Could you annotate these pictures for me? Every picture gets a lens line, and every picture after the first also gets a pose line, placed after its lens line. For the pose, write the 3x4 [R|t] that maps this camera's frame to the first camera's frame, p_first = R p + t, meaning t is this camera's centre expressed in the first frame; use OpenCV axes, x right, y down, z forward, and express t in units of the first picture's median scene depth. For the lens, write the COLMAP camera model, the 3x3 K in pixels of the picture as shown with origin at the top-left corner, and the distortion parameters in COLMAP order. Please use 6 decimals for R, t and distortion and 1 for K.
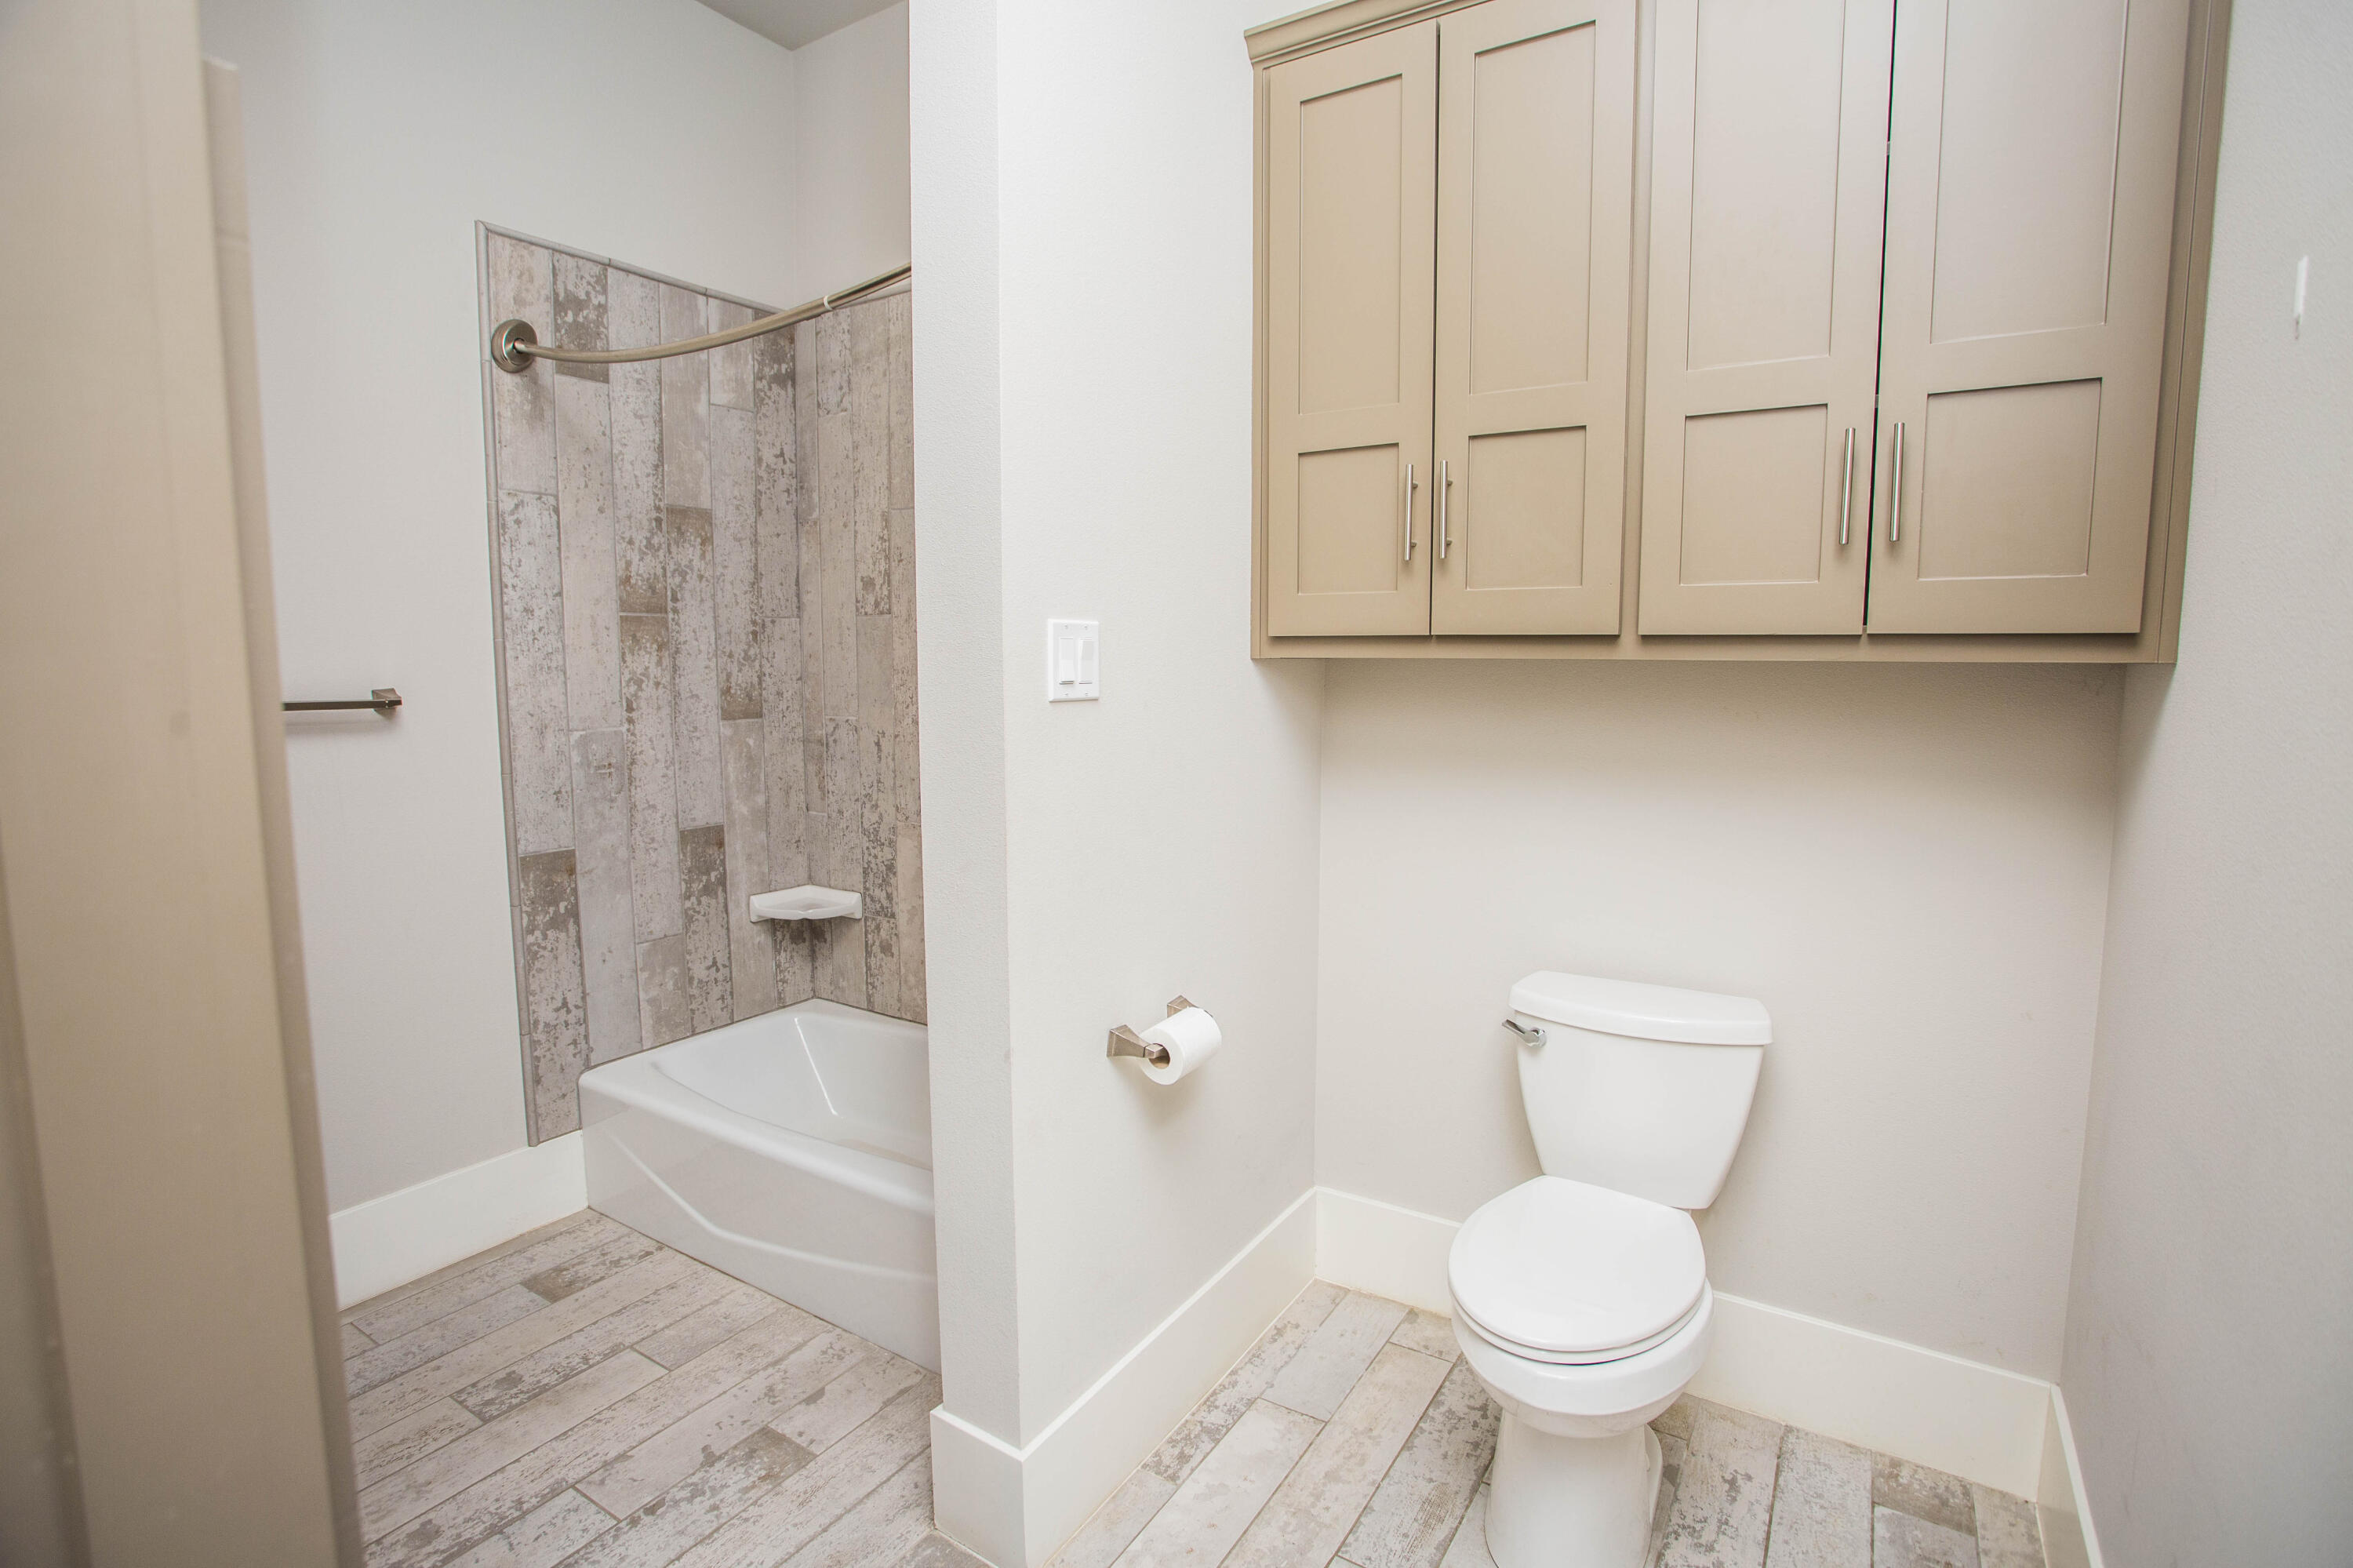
lens RADIAL K [[1148.8, 0, 1165.1], [0, 1148.8, 779.6], [0, 0, 1]] dist [-0.075313, 0.032830]
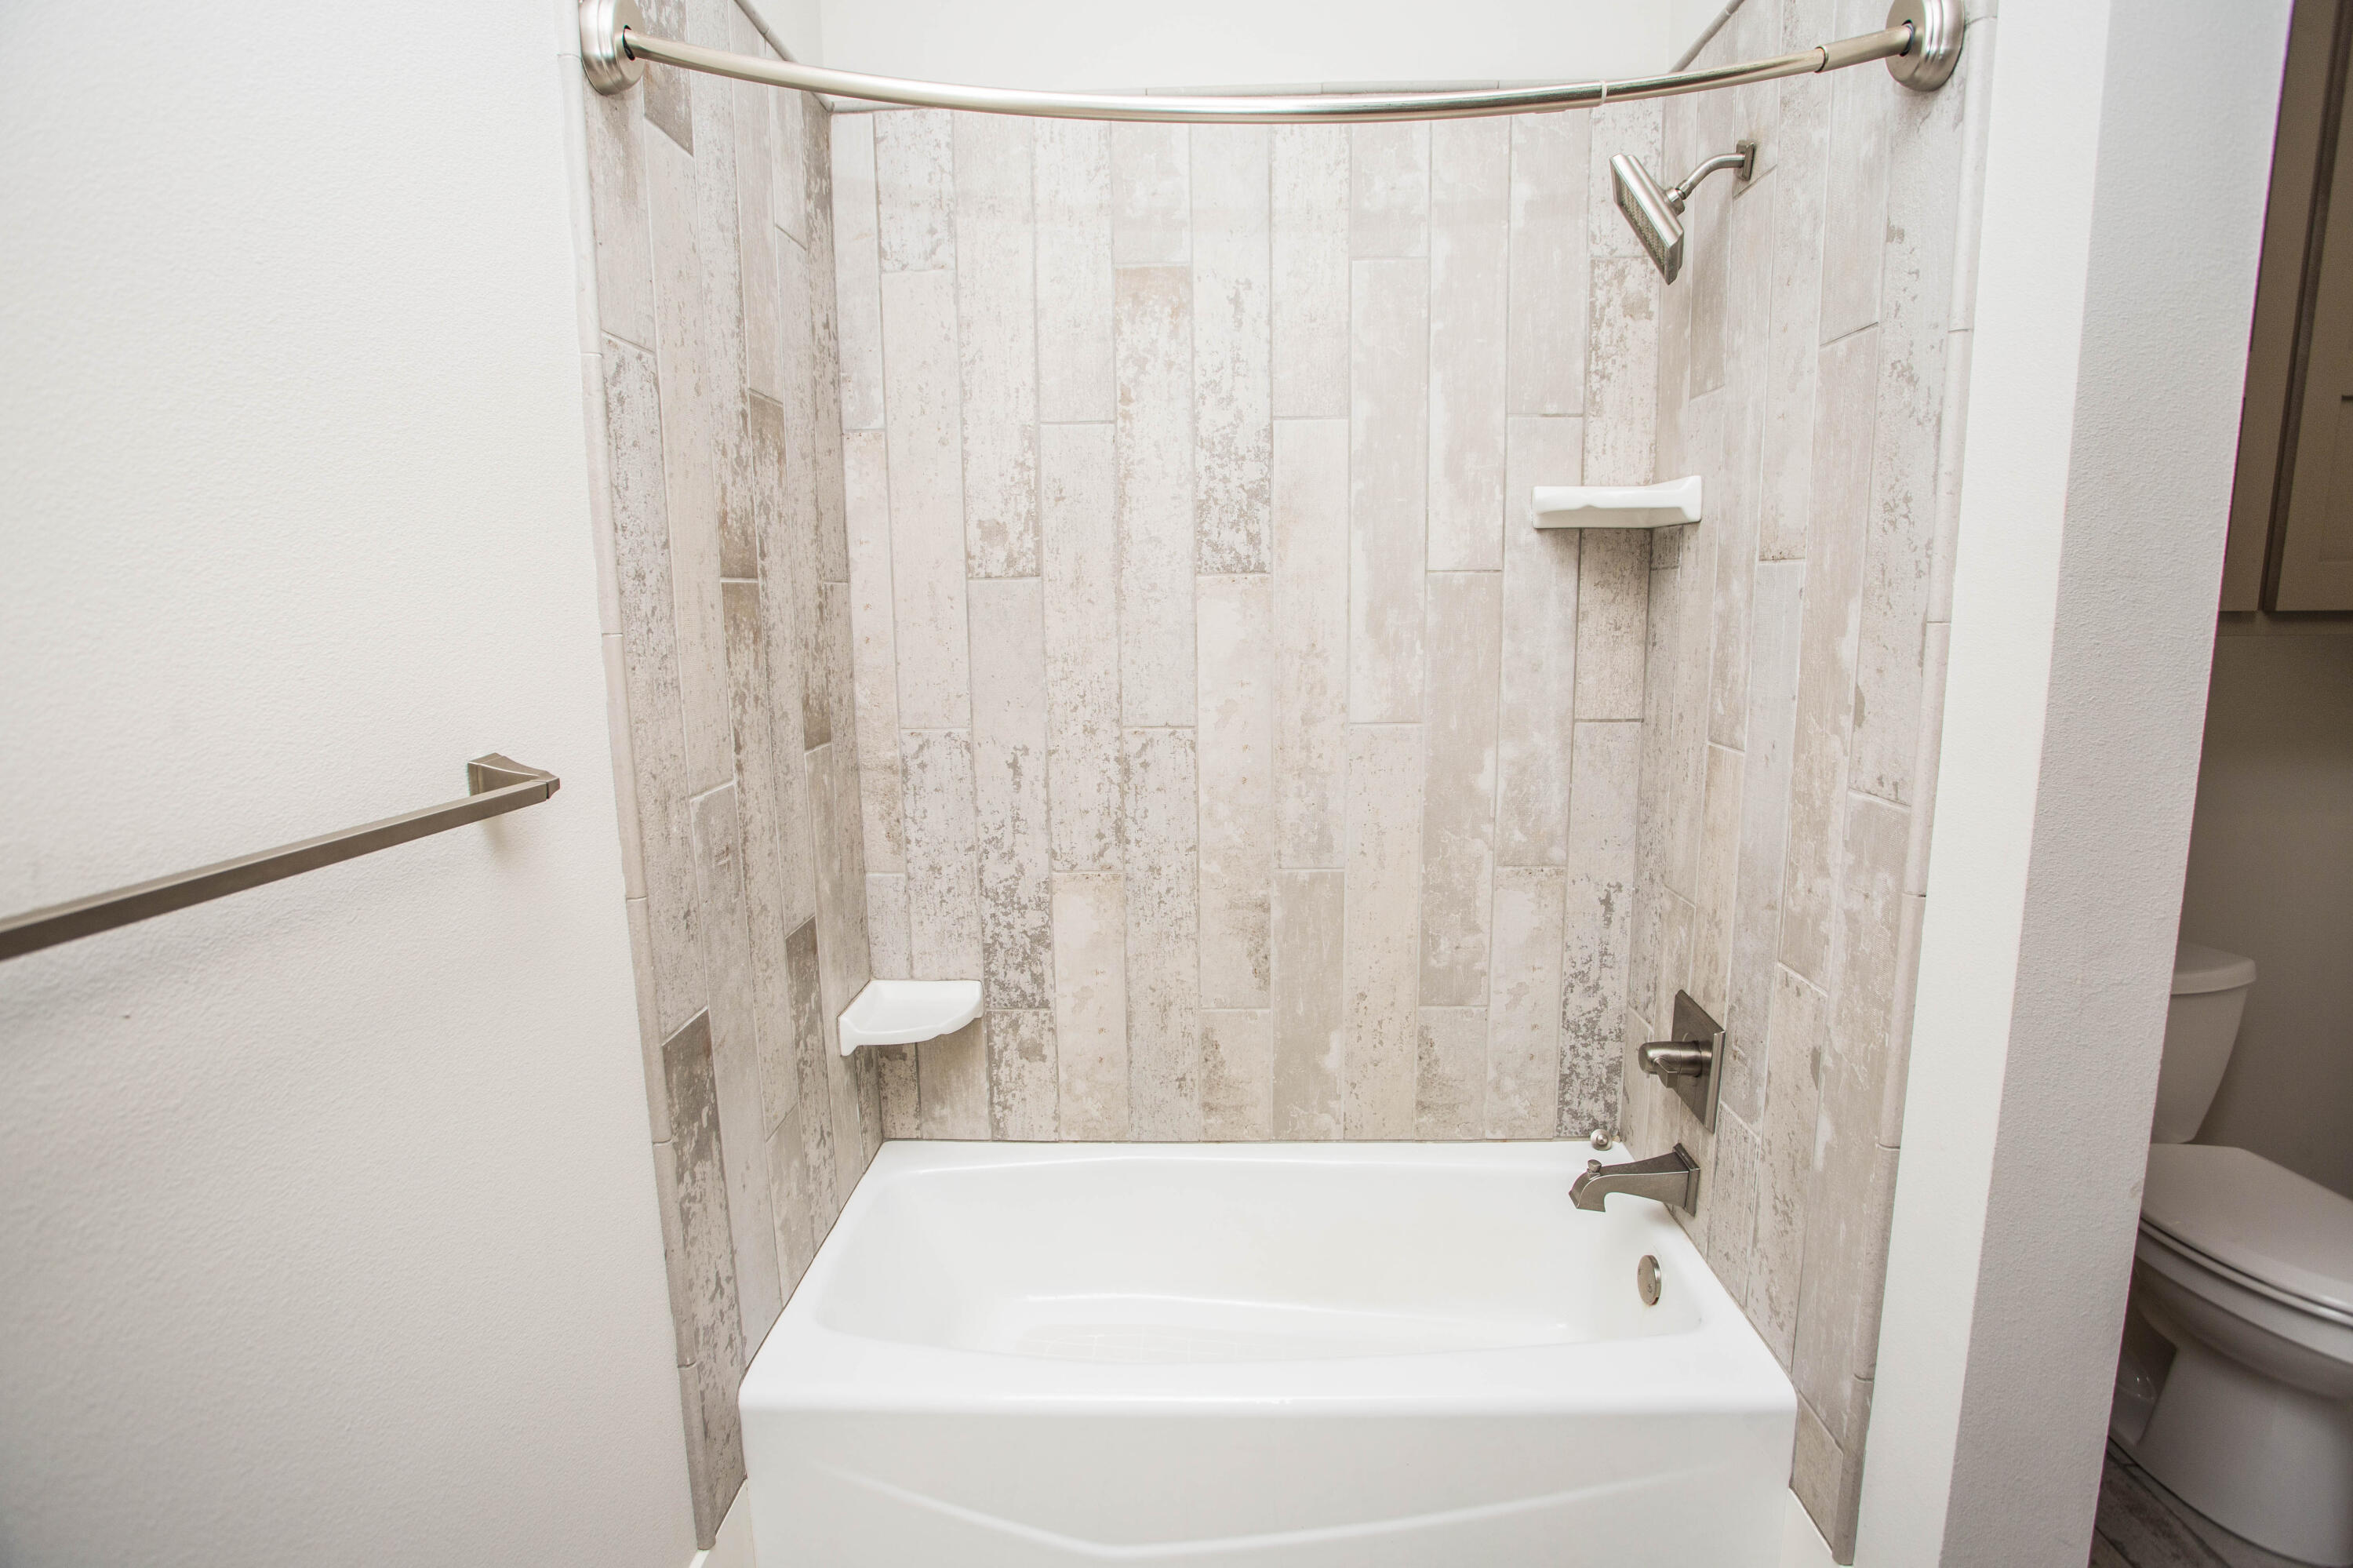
lens RADIAL K [[1148.8, 0, 1165.1], [0, 1148.8, 779.6], [0, 0, 1]] dist [-0.075313, 0.032830]
pose [[0.855426, -0.095019, 0.509135, -0.528977], [0.070347, 0.995233, 0.067544, -0.063205], [-0.513126, -0.021963, 0.858032, 0.359806]]
